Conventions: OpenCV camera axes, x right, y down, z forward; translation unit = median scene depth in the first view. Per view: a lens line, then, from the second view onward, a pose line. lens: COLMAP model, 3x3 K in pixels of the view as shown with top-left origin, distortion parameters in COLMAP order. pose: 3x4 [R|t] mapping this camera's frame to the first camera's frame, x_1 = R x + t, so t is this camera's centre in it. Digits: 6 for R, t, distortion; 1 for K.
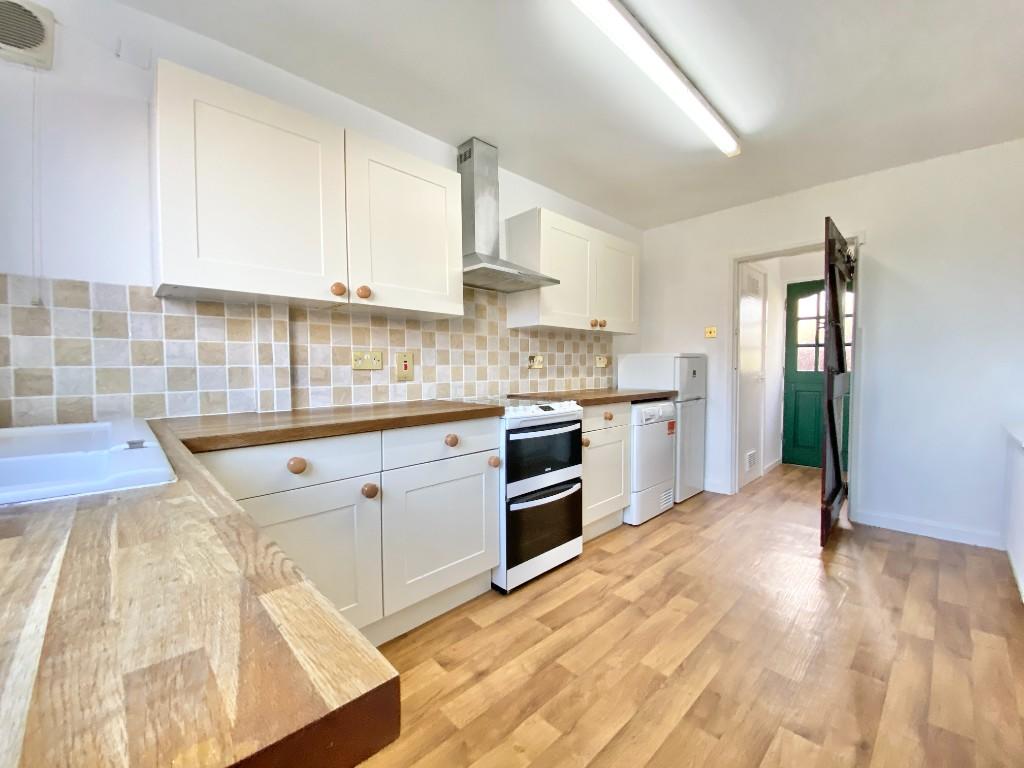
lens RADIAL K [[412.3, 0, 493.0], [0, 412.3, 382.8], [0, 0, 1]] dist [0.000221, -0.000082]
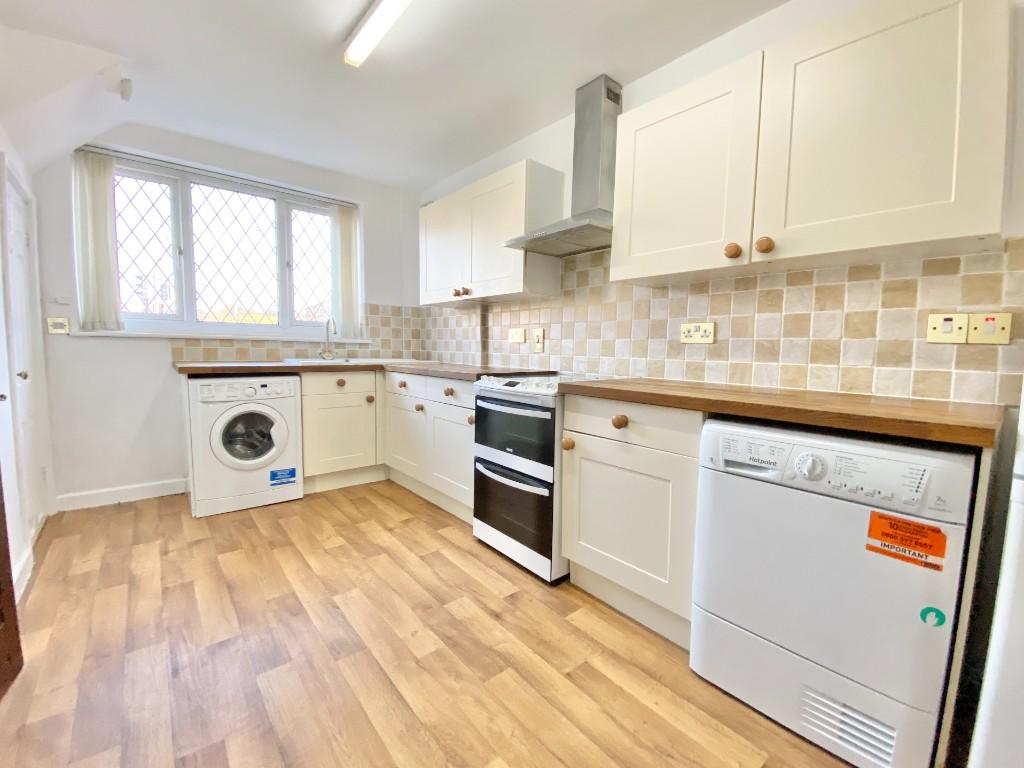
lens RADIAL K [[428.8, 0, 513.4], [0, 428.8, 381.4], [0, 0, 1]] dist [0.048925, -0.000439]
pose [[-0.031554, 0.099981, -0.994489, 1.111385], [-0.047871, 0.993691, 0.101420, -0.043200], [0.998355, 0.050808, -0.026569, 1.054313]]
